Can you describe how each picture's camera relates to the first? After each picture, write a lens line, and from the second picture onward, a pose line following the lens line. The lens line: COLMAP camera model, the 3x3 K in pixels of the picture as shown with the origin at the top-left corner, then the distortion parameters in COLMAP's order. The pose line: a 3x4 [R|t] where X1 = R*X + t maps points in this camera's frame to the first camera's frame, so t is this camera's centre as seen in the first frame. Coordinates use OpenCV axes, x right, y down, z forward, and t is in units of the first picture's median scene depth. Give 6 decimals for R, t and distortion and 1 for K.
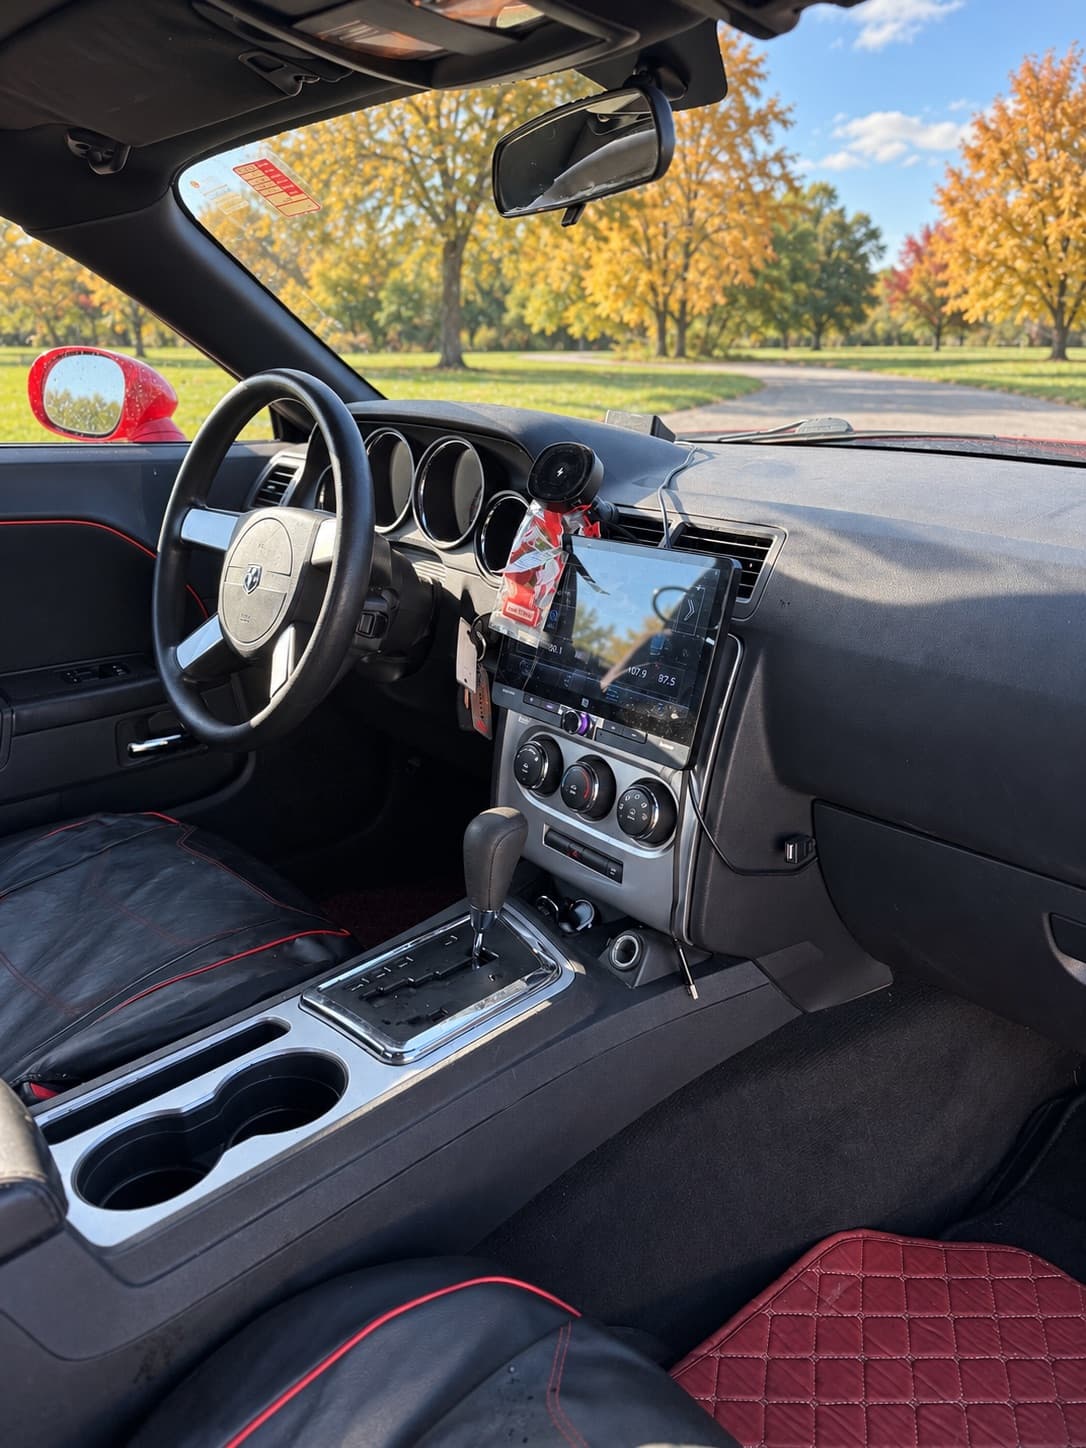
lens RADIAL K [[1145.0, 0, 543.0], [0, 1145.0, 724.0], [0, 0, 1]] dist [-0.002966, -0.006254]
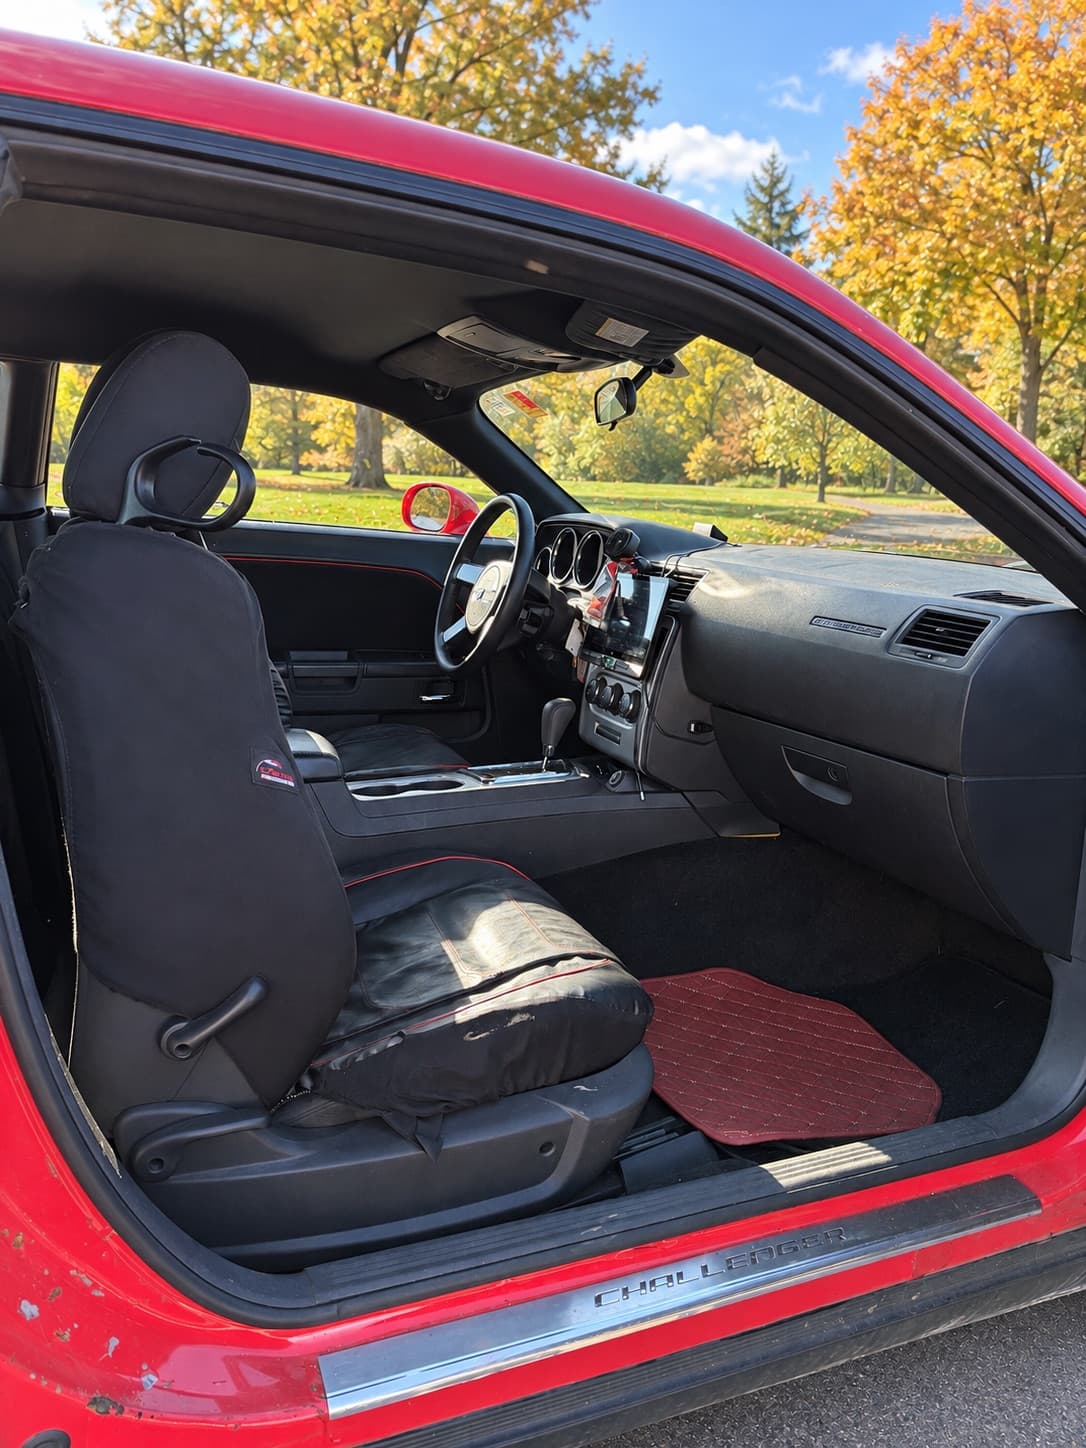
lens RADIAL K [[1145.0, 0, 543.0], [0, 1145.0, 724.0], [0, 0, 1]] dist [-0.002966, -0.006254]
pose [[0.940784, 0.088023, -0.327379, 0.555931], [-0.132846, 0.984190, -0.117136, 0.333948], [0.311893, 0.153691, 0.937604, -0.847498]]
